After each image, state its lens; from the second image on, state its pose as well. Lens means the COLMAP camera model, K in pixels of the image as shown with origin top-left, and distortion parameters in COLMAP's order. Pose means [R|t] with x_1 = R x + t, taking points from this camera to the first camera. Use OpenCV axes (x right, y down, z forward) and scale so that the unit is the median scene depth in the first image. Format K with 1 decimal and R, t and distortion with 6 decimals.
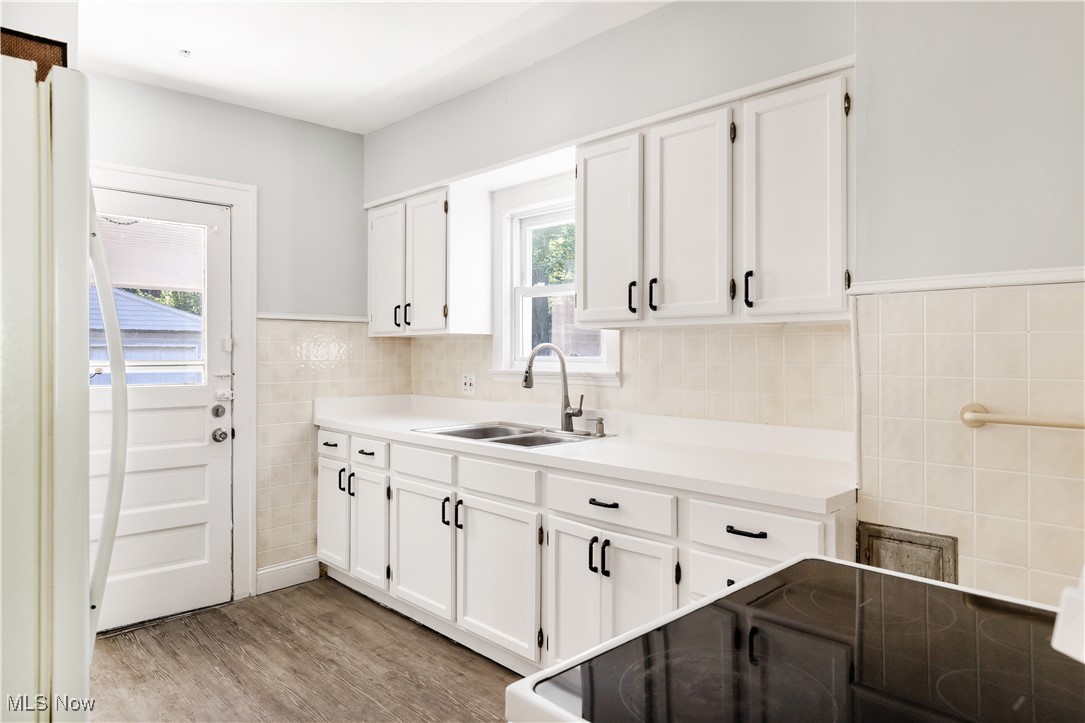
lens RADIAL K [[698.7, 0, 543.7], [0, 698.7, 354.8], [0, 0, 1]] dist [-0.002849, -0.000378]
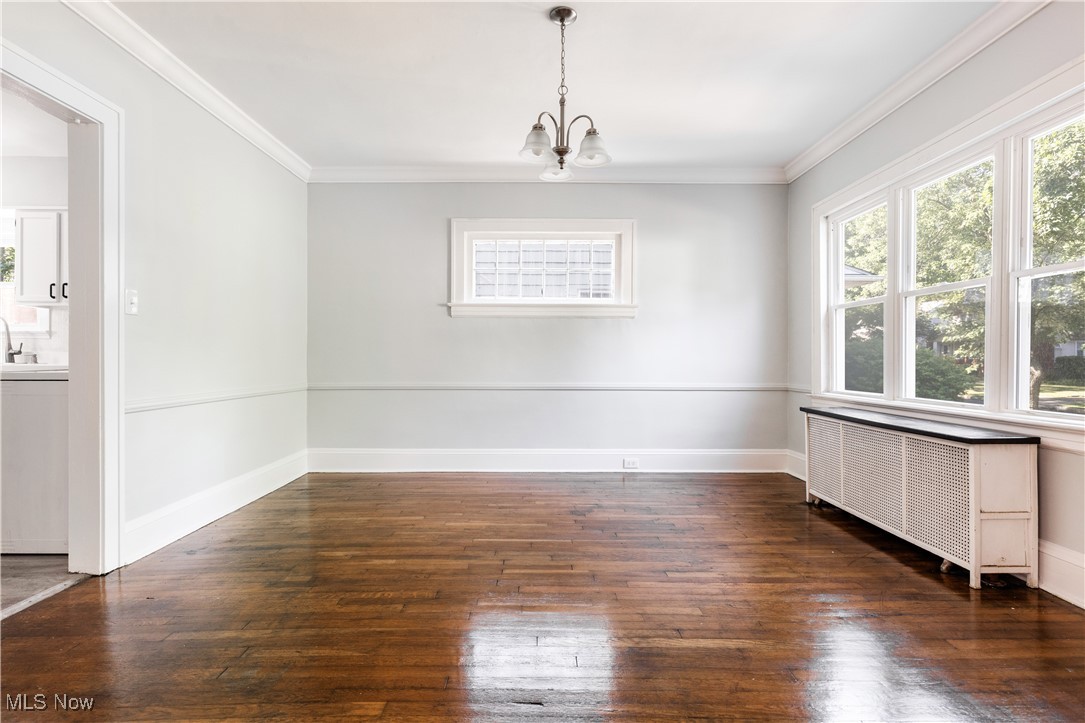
lens RADIAL K [[538.5, 0, 544.3], [0, 538.5, 363.0], [0, 0, 1]] dist [0.001478, -0.000419]
pose [[0.693300, -0.004877, 0.720633, -0.013263], [-0.005072, 0.999919, 0.011647, 0.087190], [-0.720632, -0.011730, 0.693219, -0.964917]]
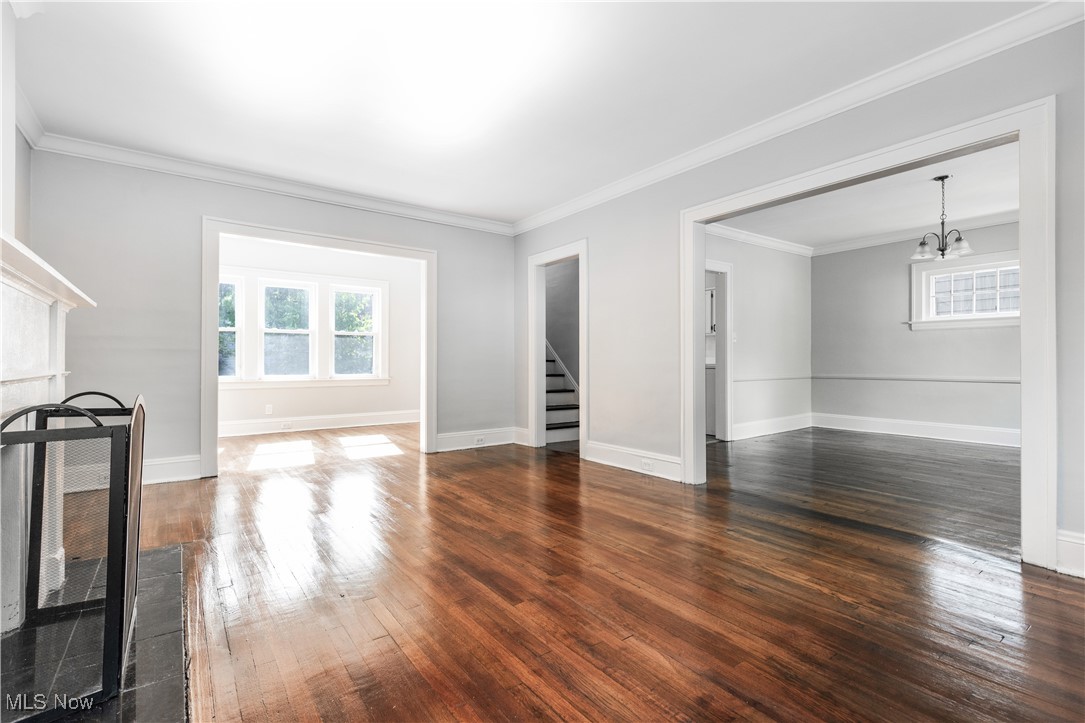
lens RADIAL K [[494.4, 0, 544.3], [0, 494.4, 361.7], [0, 0, 1]] dist [-0.002628, 0.000171]
pose [[0.992935, -0.003714, -0.118601, -0.252146], [0.003542, 0.999992, -0.001659, 0.097164], [0.118607, 0.001227, 0.992941, -1.609373]]
